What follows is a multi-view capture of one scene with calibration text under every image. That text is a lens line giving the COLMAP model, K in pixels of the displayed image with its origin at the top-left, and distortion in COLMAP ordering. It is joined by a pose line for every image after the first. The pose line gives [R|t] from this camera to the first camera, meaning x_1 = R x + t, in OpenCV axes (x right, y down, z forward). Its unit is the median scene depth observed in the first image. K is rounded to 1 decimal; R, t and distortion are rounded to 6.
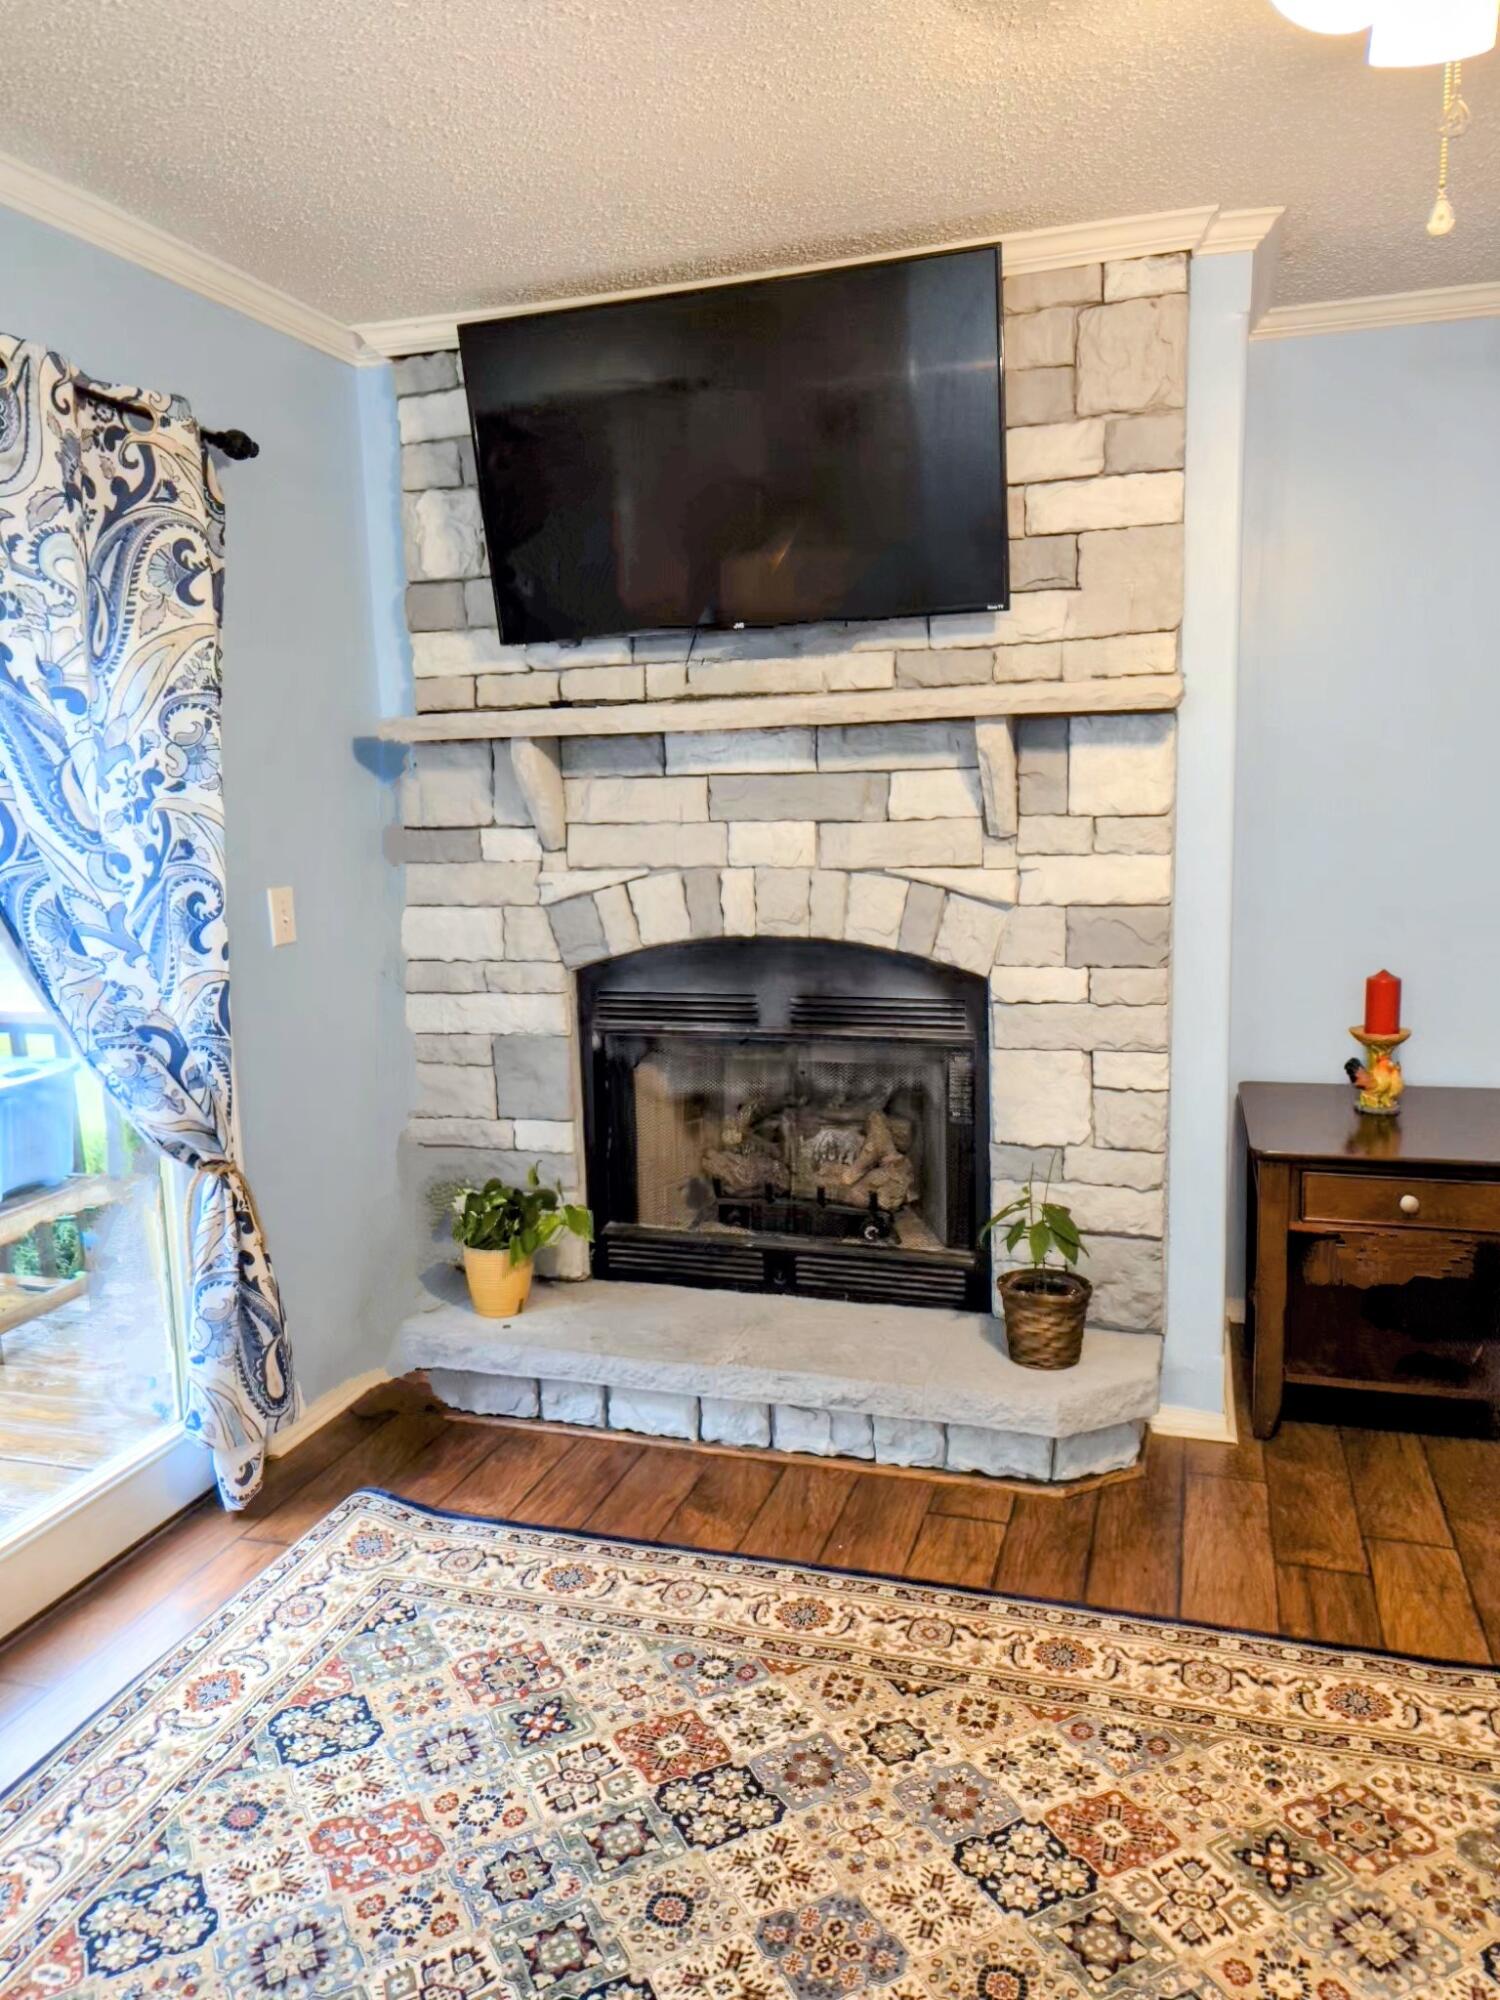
lens RADIAL K [[1416.5, 0, 743.2], [0, 1416.5, 981.3], [0, 0, 1]] dist [0.058893, -0.026454]
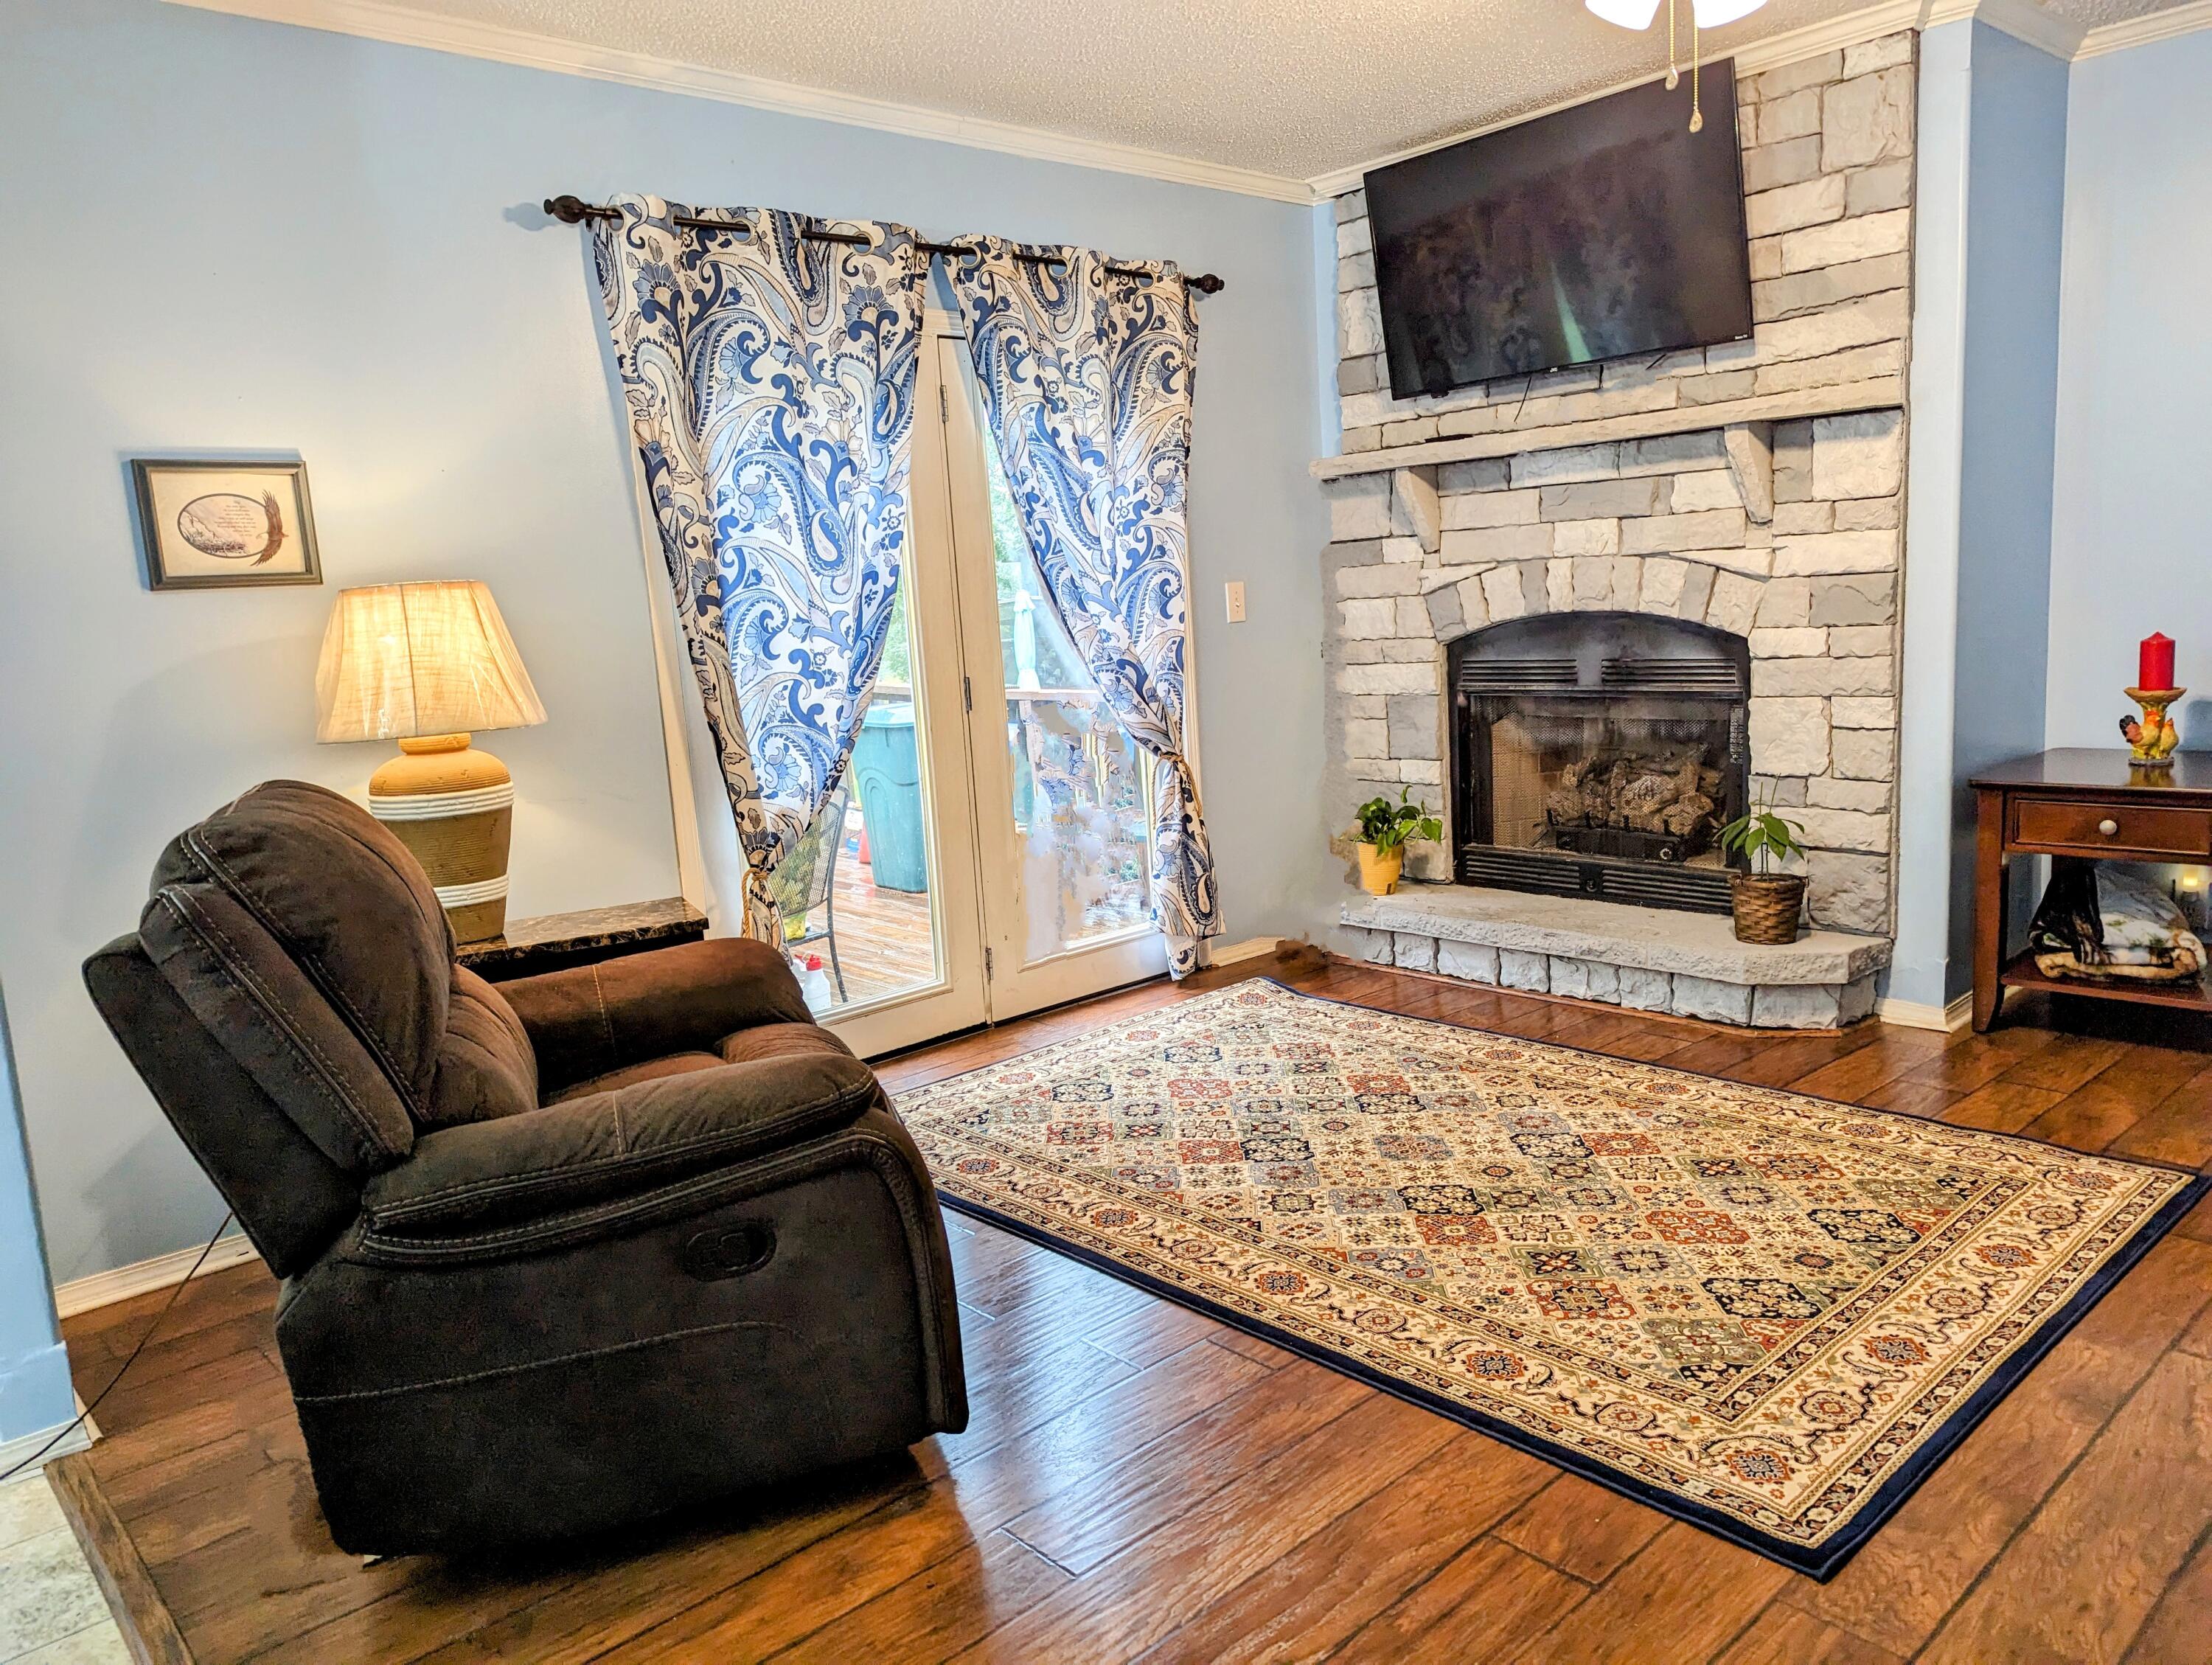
lens RADIAL K [[1566.8, 0, 1107.0], [0, 1566.8, 845.0], [0, 0, 1]] dist [-0.021165, 0.020415]
pose [[0.866292, 0.052634, -0.496756, 0.400765], [-0.030101, 0.998127, 0.053264, 0.129892], [0.498629, -0.031189, 0.866254, -0.490931]]
